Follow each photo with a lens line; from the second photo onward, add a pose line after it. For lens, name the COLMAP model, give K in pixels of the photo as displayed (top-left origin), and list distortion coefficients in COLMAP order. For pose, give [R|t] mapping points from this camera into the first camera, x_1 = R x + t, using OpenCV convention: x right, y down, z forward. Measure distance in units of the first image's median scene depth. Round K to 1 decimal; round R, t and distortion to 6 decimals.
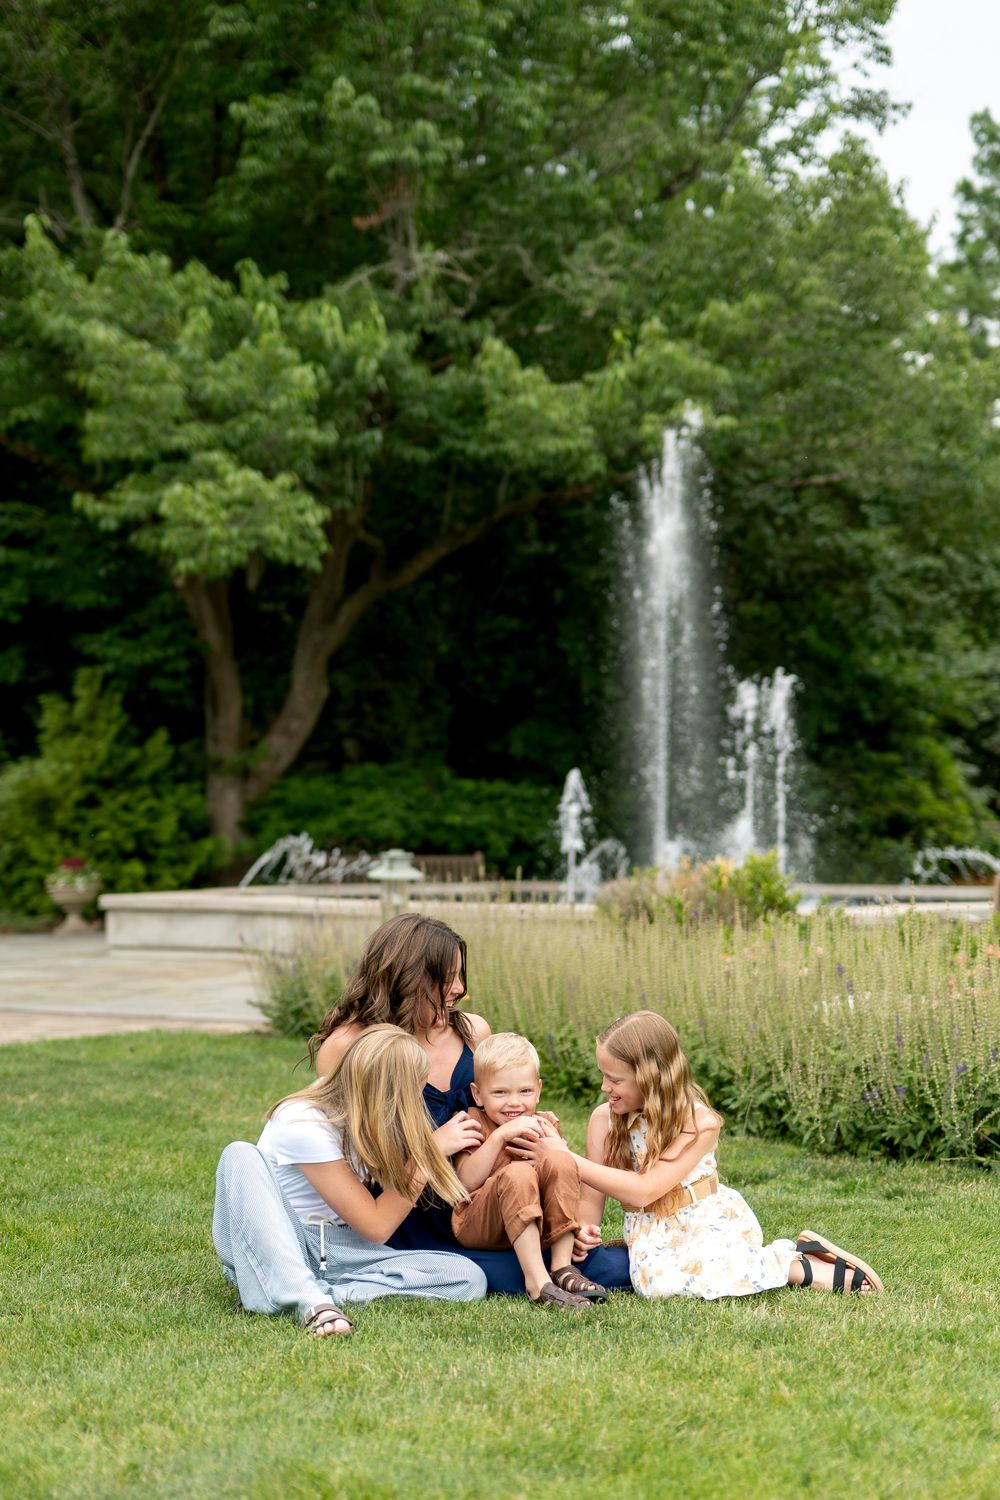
lens RADIAL K [[2636.7, 0, 399.5], [0, 2636.7, 731.4], [0, 0, 1]] dist [-0.046568, 0.166178]
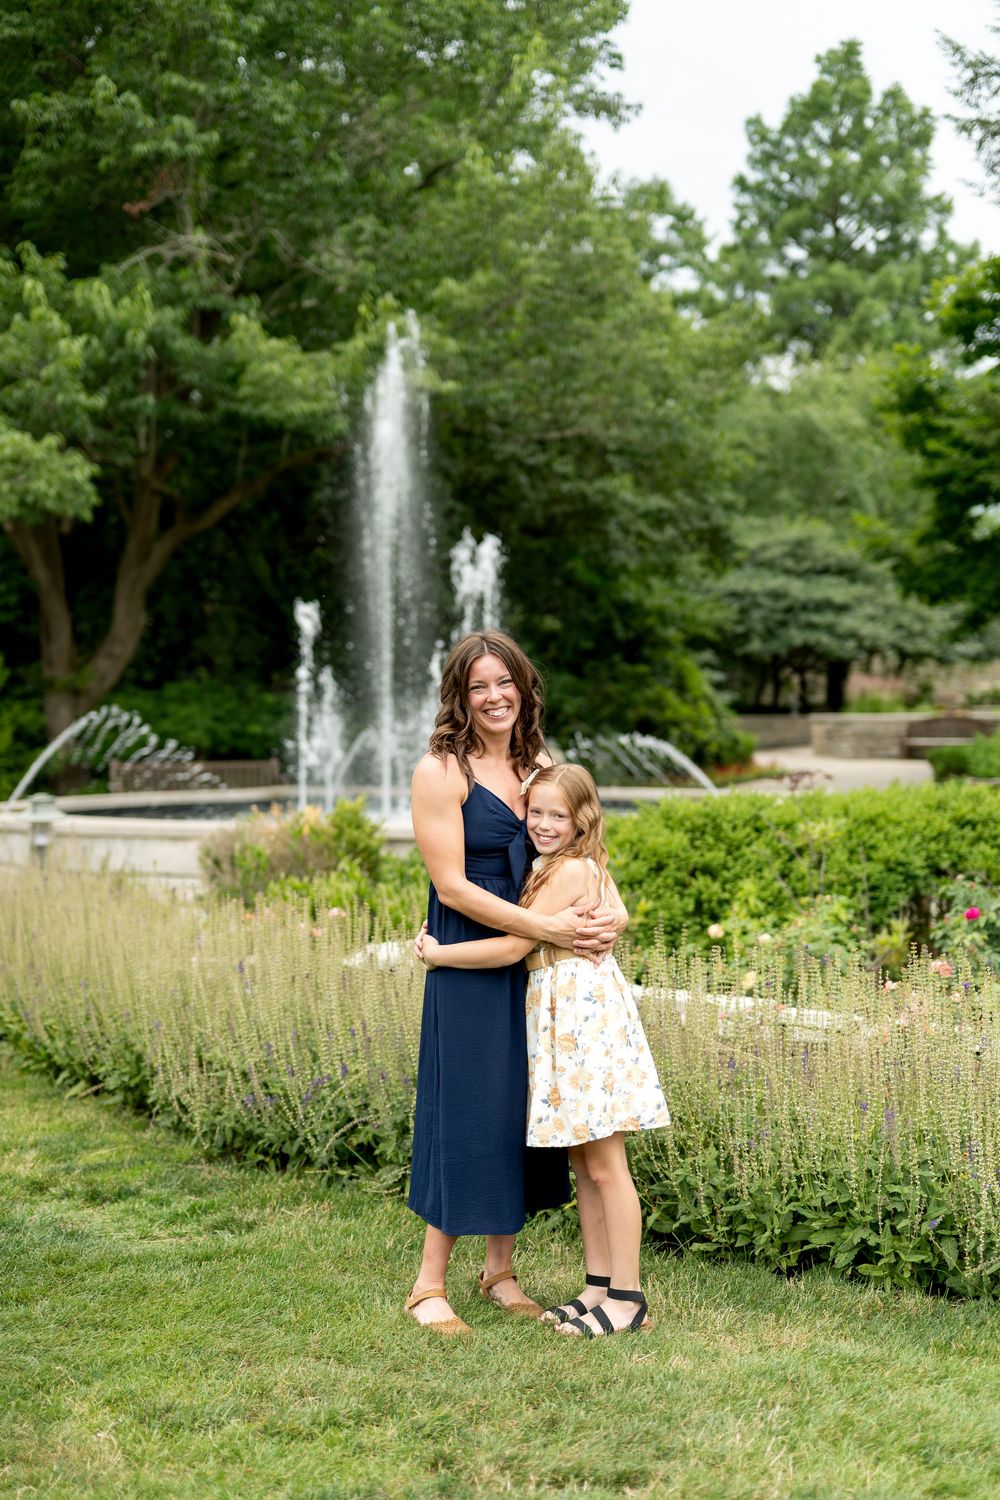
lens RADIAL K [[2089.0, 0, 495.1], [0, 2089.0, 763.2], [0, 0, 1]] dist [-0.007735, 0.025066]
pose [[0.998239, -0.013561, 0.057756, 0.084048], [0.009673, 0.997701, 0.067074, -0.014497], [-0.058533, -0.066398, 0.996075, 0.083354]]
